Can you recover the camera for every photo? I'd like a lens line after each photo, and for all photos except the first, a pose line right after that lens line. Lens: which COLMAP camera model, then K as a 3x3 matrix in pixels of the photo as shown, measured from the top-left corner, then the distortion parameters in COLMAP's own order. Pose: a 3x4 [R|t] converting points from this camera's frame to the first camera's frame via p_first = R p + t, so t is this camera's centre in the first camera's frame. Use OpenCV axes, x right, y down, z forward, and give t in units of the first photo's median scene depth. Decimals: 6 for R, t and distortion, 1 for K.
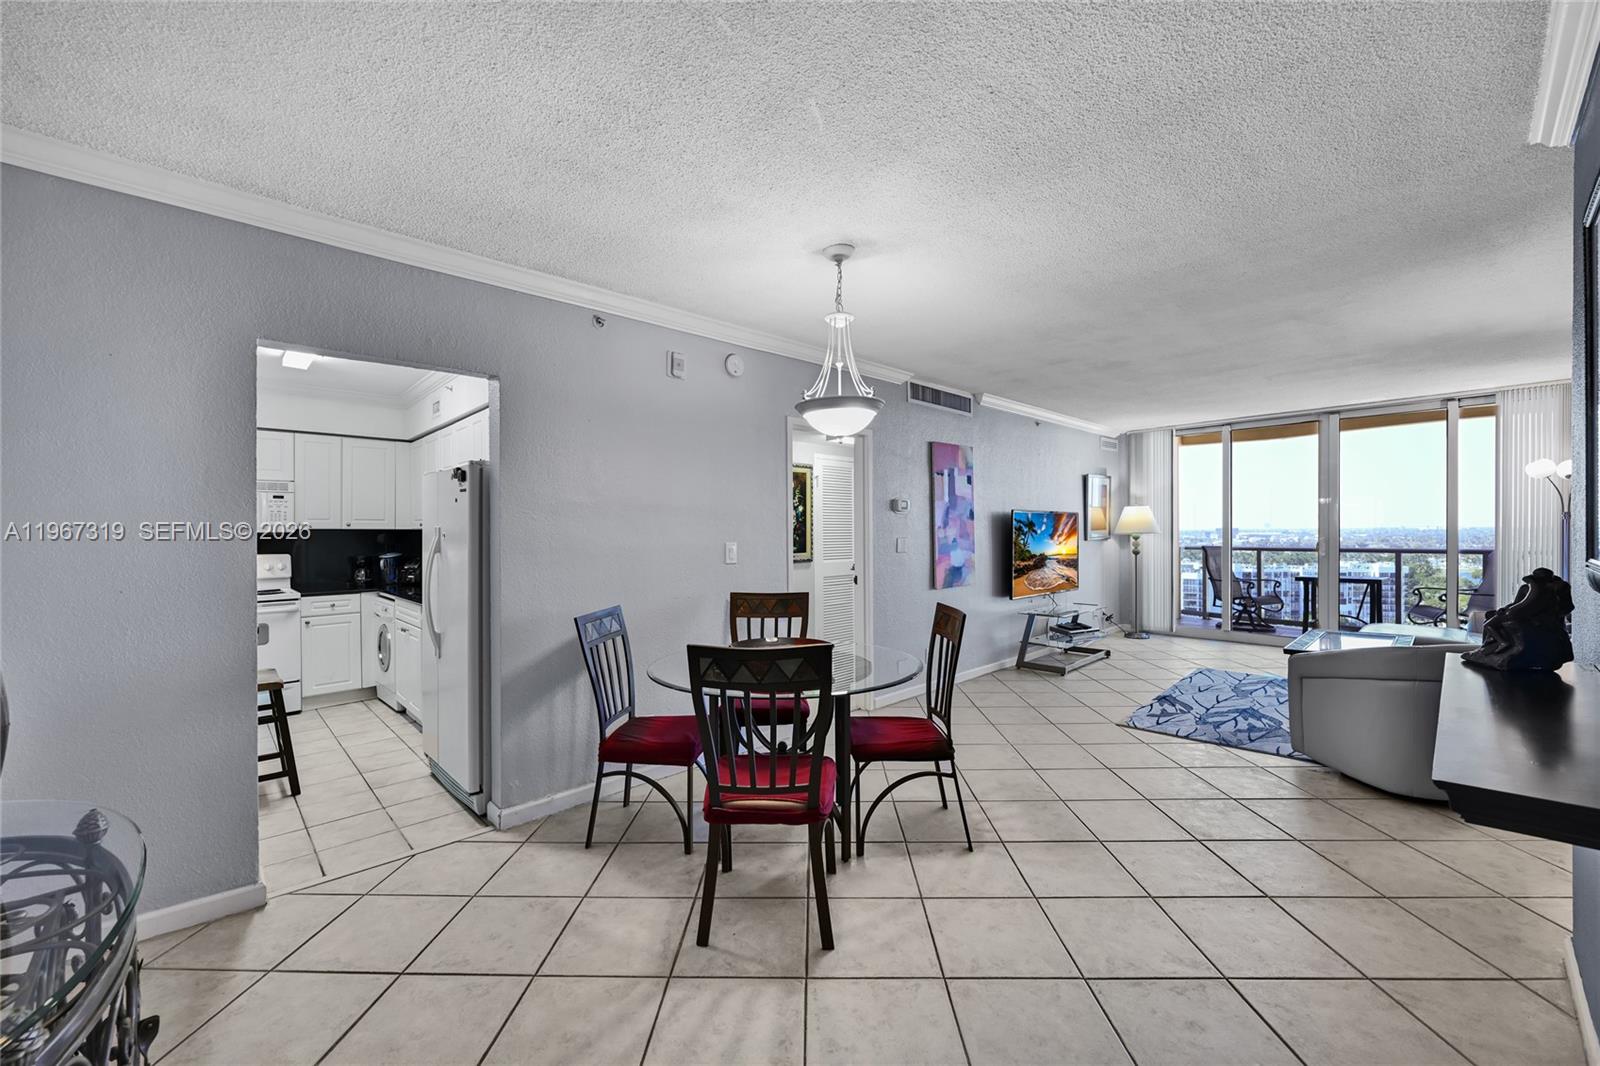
lens RADIAL K [[633.1, 0, 804.8], [0, 633.1, 532.6], [0, 0, 1]] dist [0.000360, -0.000570]
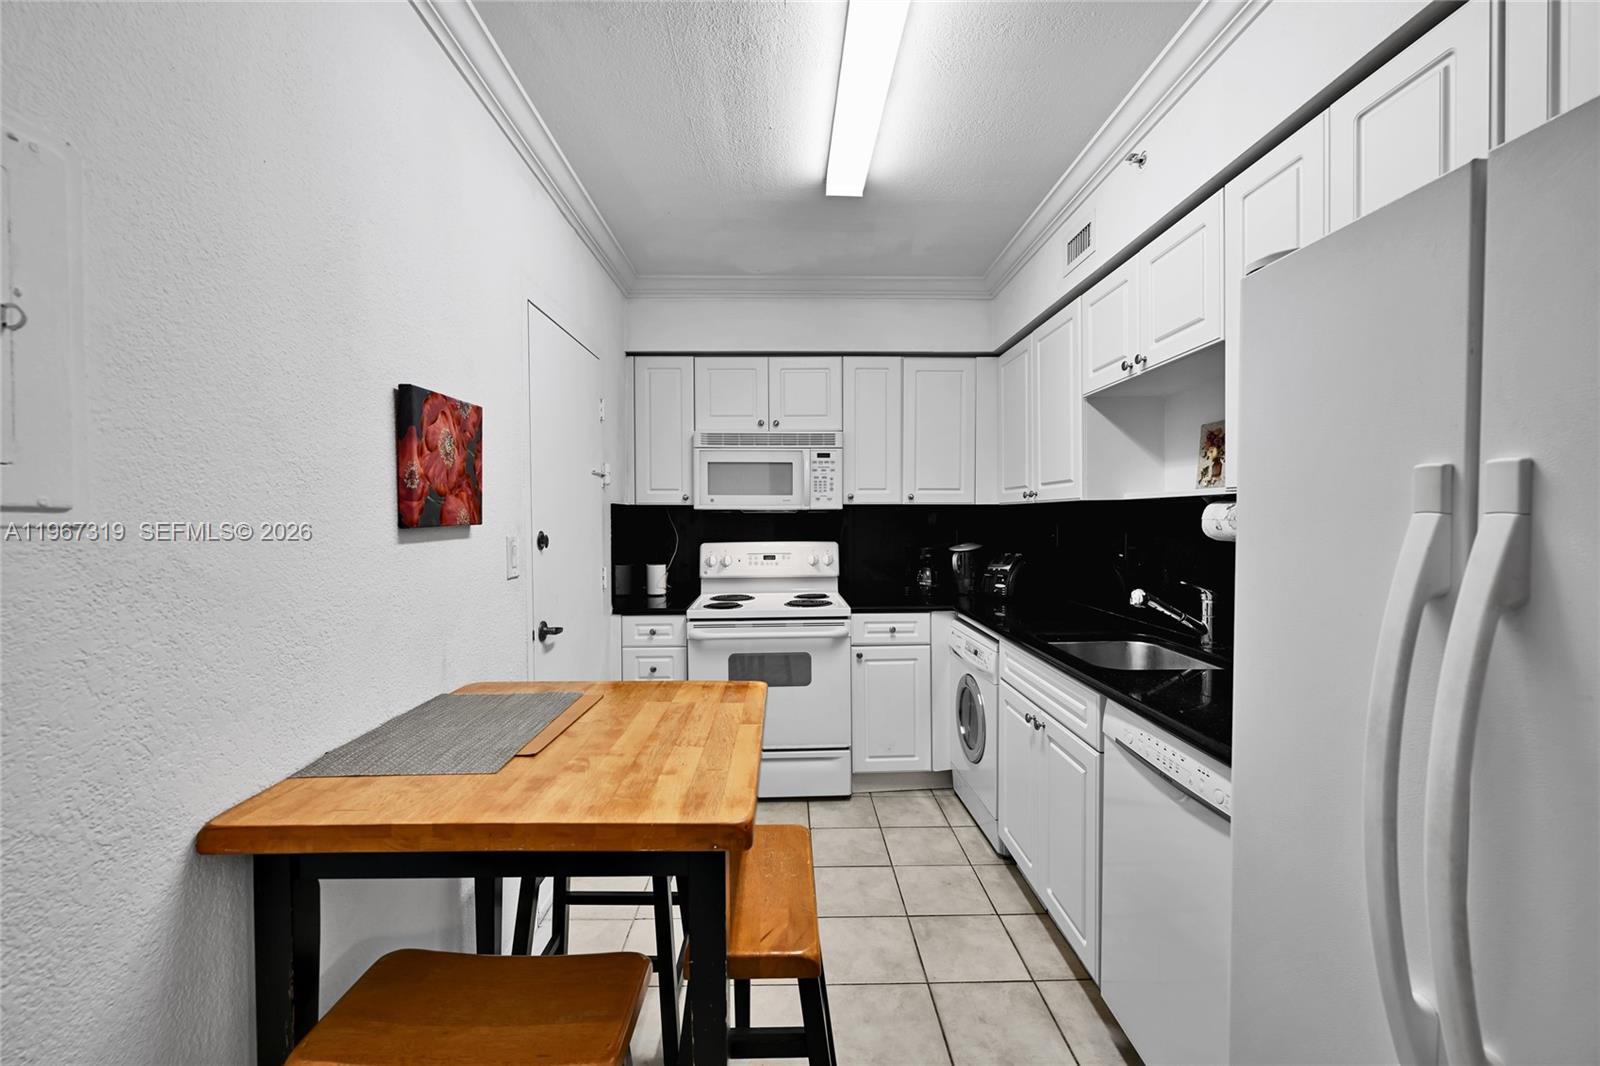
lens RADIAL K [[633.1, 0, 798.1], [0, 633.1, 521.5], [0, 0, 1]] dist [0.000360, -0.000570]
pose [[0.735829, 0.008540, -0.677114, -0.396203], [0.000306, 0.999916, 0.012944, 0.003409], [0.677168, -0.009731, 0.735764, 0.486030]]
